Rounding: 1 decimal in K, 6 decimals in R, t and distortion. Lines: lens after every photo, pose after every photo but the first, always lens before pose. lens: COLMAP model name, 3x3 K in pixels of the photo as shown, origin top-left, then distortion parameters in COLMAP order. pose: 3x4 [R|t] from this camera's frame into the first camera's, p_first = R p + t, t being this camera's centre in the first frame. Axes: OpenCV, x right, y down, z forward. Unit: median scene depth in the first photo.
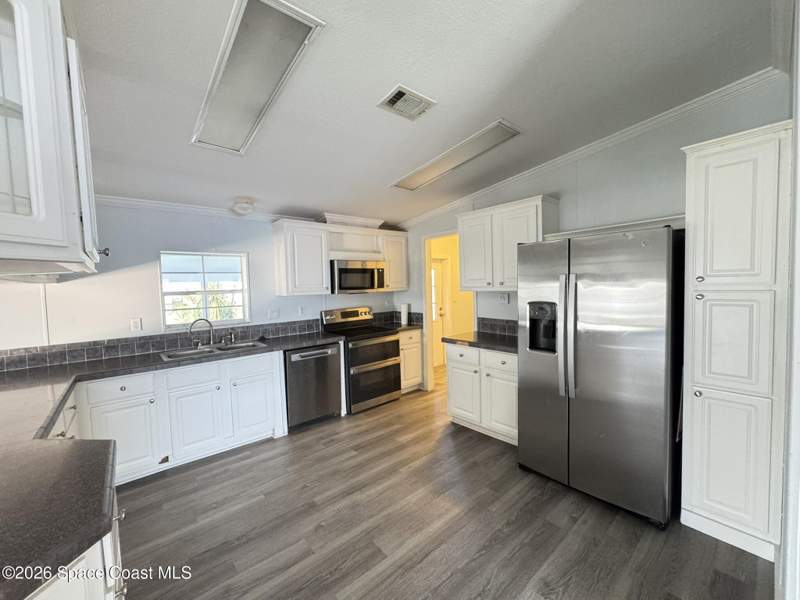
lens RADIAL K [[318.5, 0, 400.0], [0, 318.5, 300.0], [0, 0, 1]] dist [-0.000918, -0.000079]
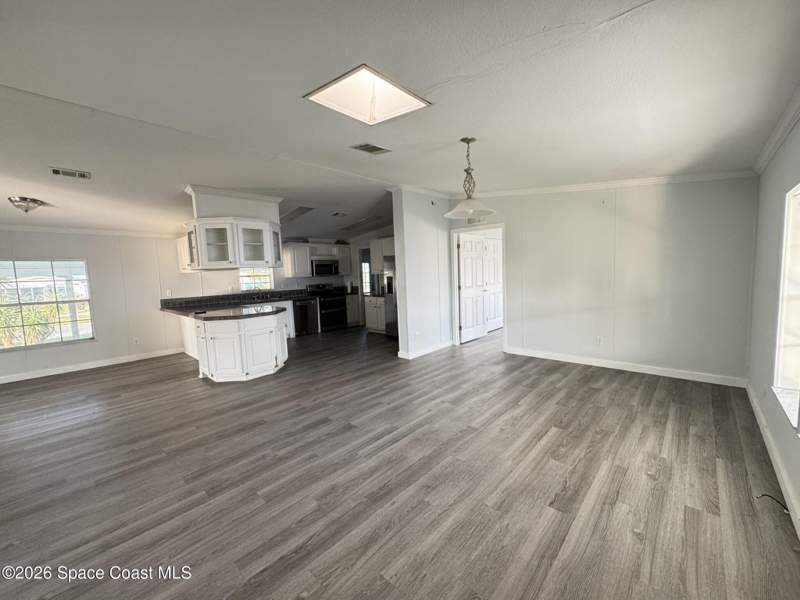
lens RADIAL K [[318.5, 0, 400.0], [0, 318.5, 300.0], [0, 0, 1]] dist [-0.000918, -0.000079]
pose [[0.994447, -0.017119, 0.103839, 0.143707], [0.013407, 0.999250, 0.036340, 0.068323], [-0.104384, -0.034746, 0.993930, -1.174761]]
